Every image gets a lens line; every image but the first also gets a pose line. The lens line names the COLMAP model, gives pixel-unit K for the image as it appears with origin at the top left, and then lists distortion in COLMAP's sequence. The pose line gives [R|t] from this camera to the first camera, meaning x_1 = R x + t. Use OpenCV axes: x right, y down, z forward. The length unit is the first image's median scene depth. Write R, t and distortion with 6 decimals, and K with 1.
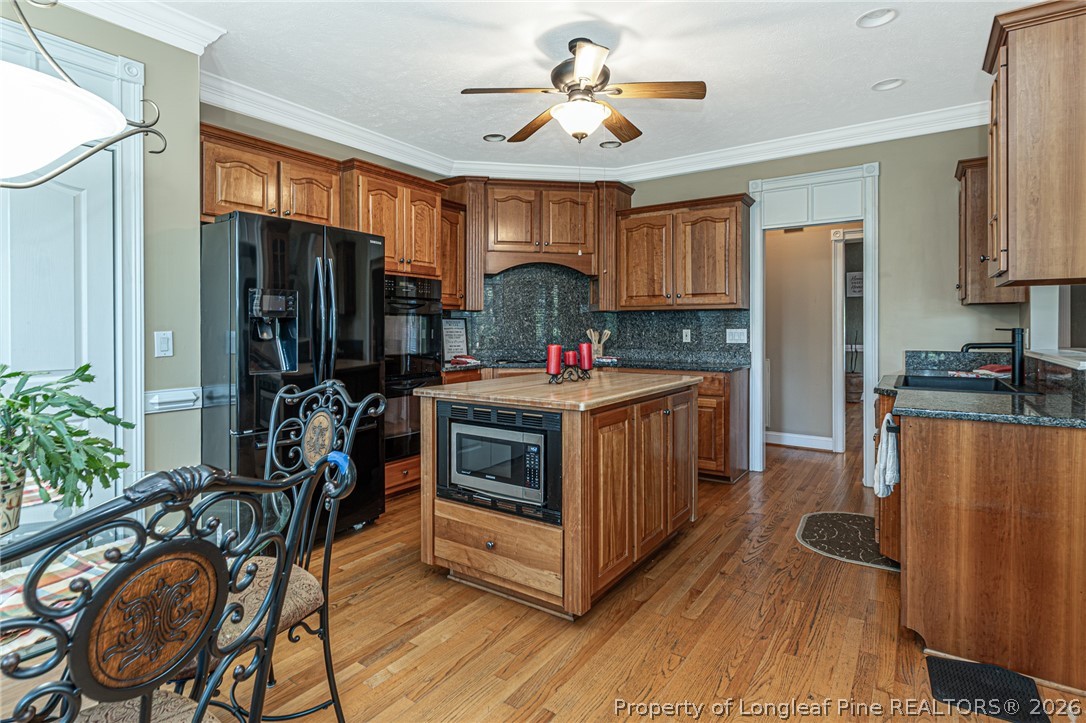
lens RADIAL K [[560.0, 0, 500.1], [0, 560.0, 327.4], [0, 0, 1]] dist [0.002179, -0.000205]
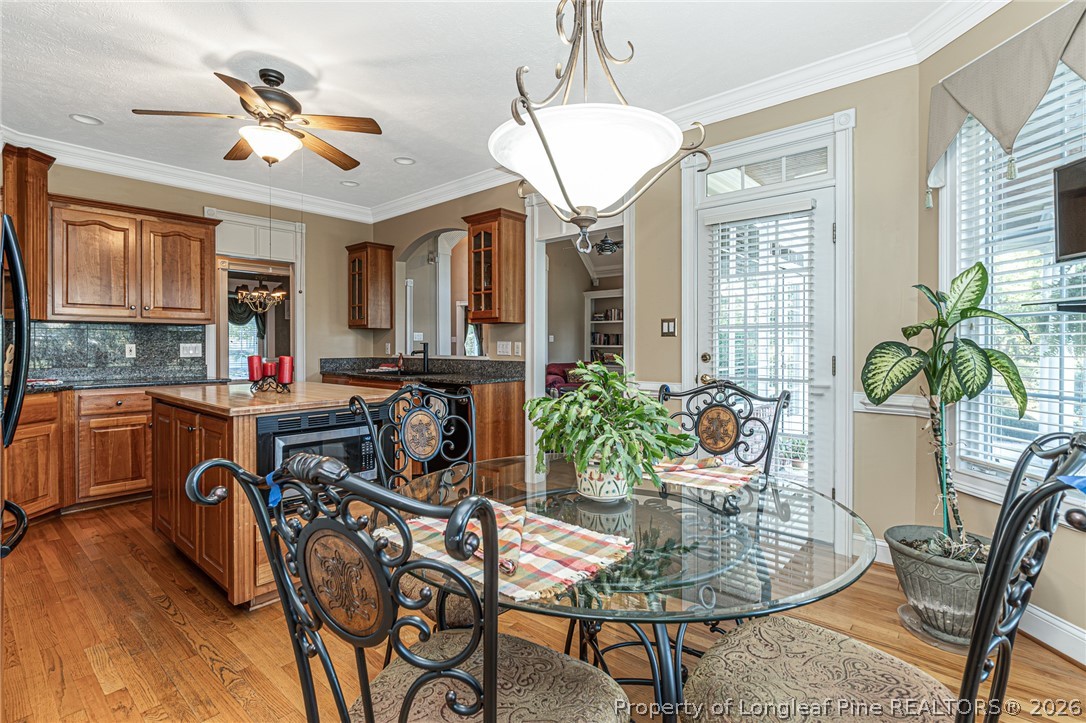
lens RADIAL K [[531.4, 0, 558.2], [0, 531.4, 346.0], [0, 0, 1]] dist [0.004245, 0.000017]
pose [[0.069689, -0.000433, 0.997569, -0.802997], [-0.000067, 1.000000, 0.000439, 0.010608], [-0.997569, -0.000097, 0.069689, 0.373204]]
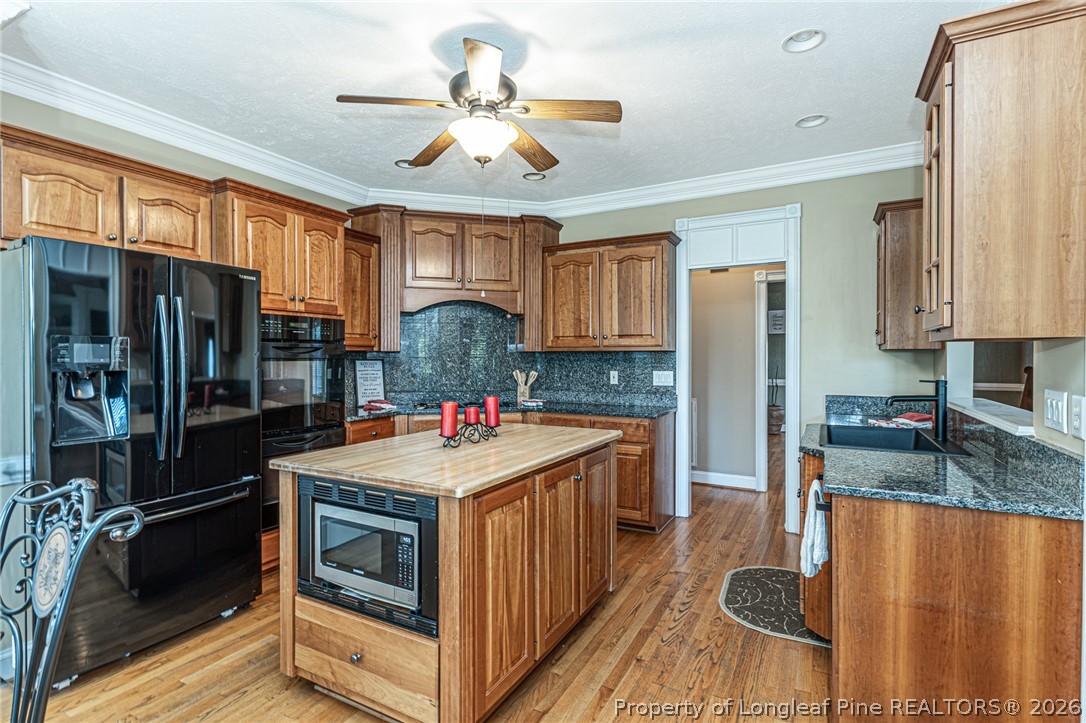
lens RADIAL K [[531.4, 0, 514.5], [0, 531.4, 358.7], [0, 0, 1]] dist [0.004245, 0.000017]
pose [[0.993927, -0.000405, 0.110042, 0.096617], [-0.000106, 0.999989, 0.004634, -0.035122], [-0.110043, -0.004618, 0.993916, 0.166745]]
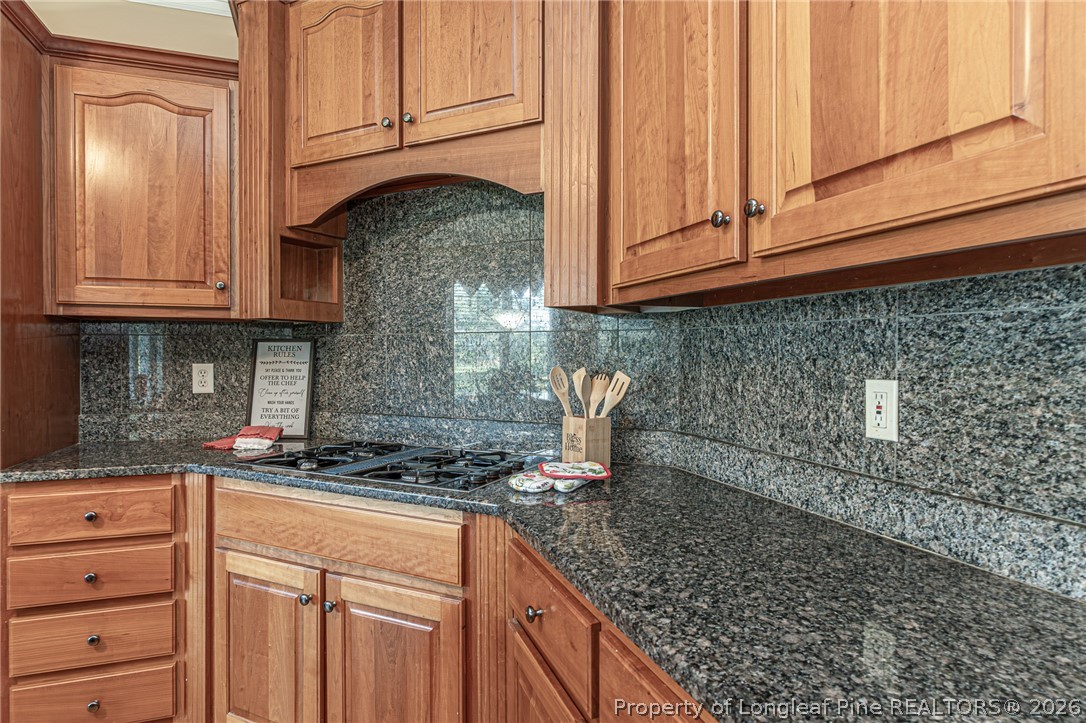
lens RADIAL K [[580.8, 0, 537.2], [0, 580.8, 358.3], [0, 0, 1]] dist [-0.001188, 0.000015]
pose [[0.828622, 0.006300, -0.559773, 0.560232], [0.000147, 0.999934, 0.011472, -0.010822], [0.559808, -0.009589, 0.828567, 1.204786]]
